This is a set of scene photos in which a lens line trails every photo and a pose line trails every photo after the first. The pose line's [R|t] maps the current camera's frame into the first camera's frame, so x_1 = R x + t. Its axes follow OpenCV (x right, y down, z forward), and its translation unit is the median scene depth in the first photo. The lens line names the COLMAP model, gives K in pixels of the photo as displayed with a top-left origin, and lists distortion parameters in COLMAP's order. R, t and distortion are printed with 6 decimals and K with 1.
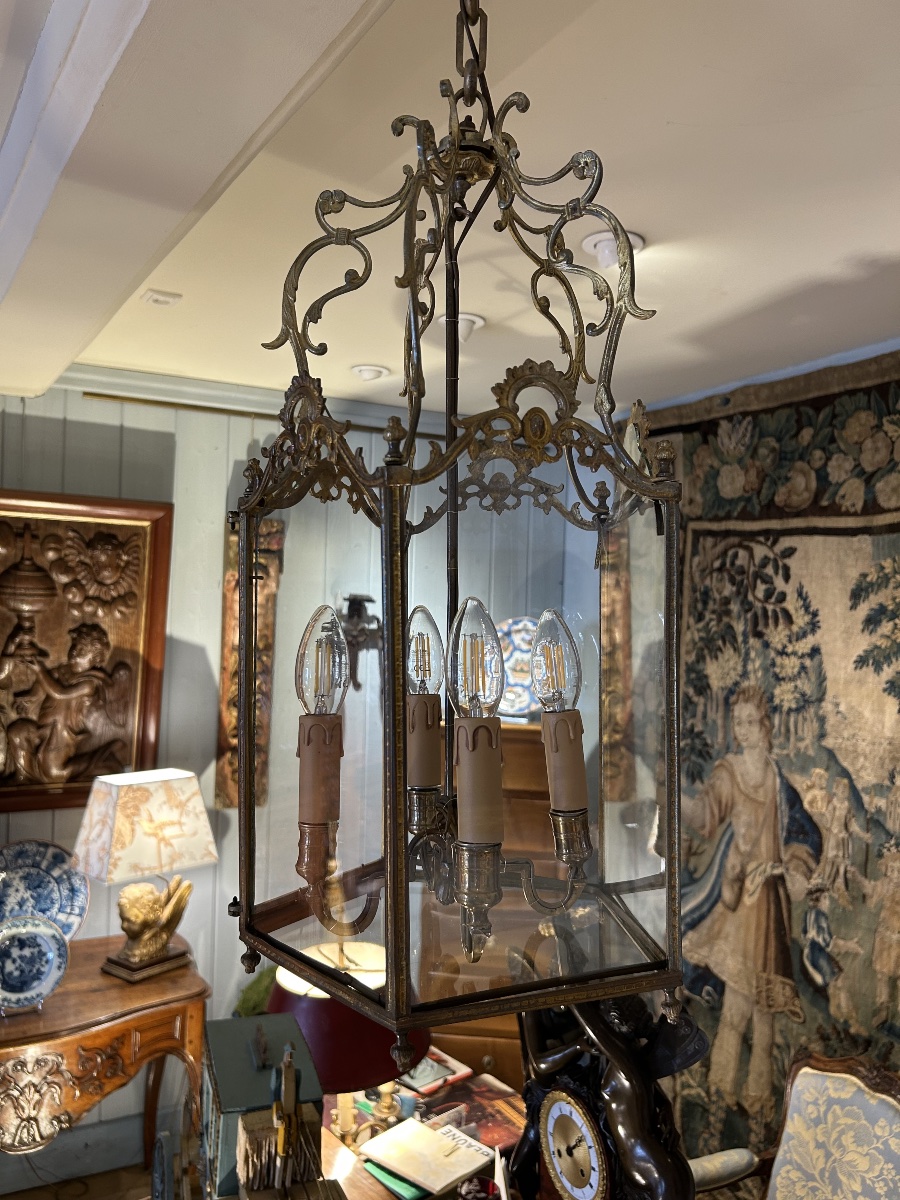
lens RADIAL K [[921.9, 0, 450.0], [0, 921.9, 600.0], [0, 0, 1]] dist [0.000767, -0.008521]
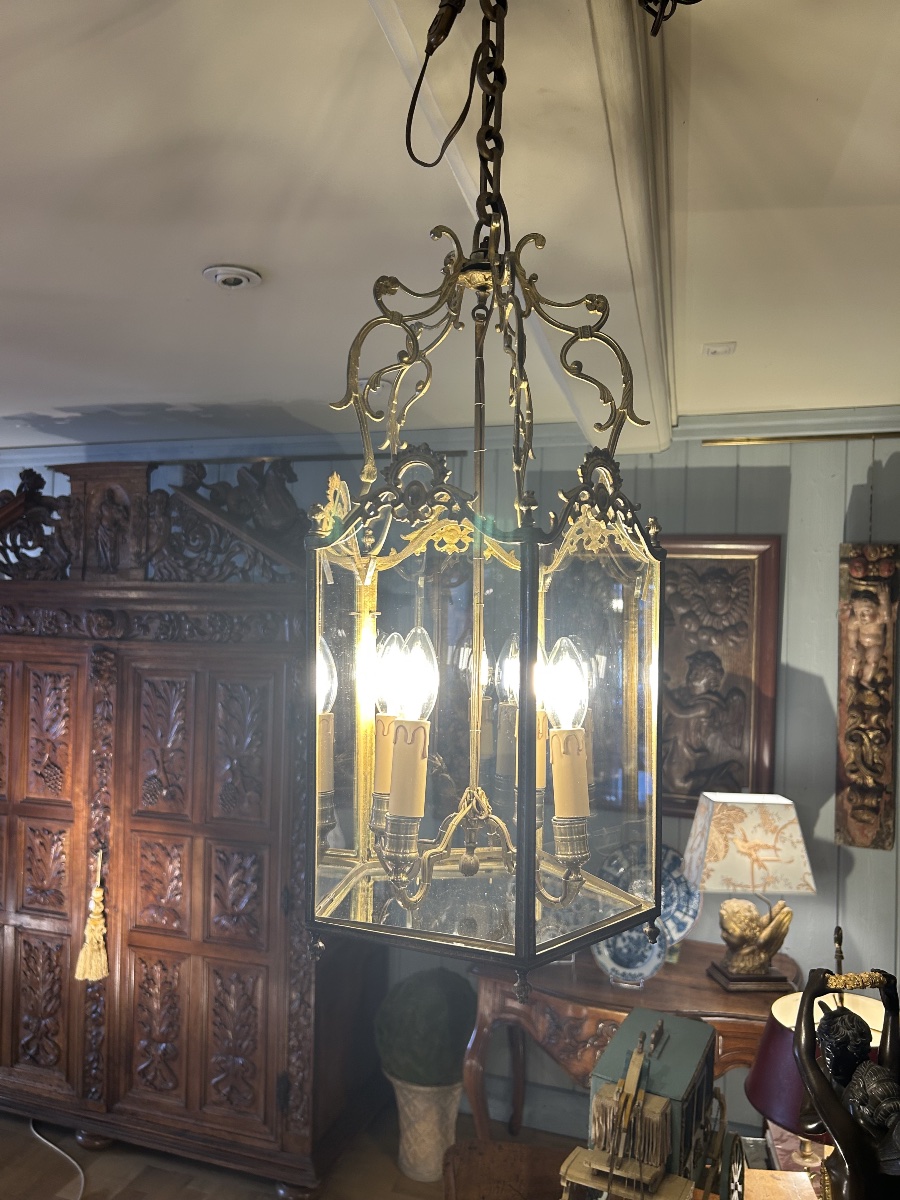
lens RADIAL K [[937.0, 0, 450.0], [0, 937.0, 600.0], [0, 0, 1]] dist [-0.011352, -0.010217]
pose [[0.668534, -0.020313, -0.743404, 0.240786], [-0.003878, 0.999518, -0.030799, 0.000494], [0.743672, 0.023473, 0.668133, 0.034027]]
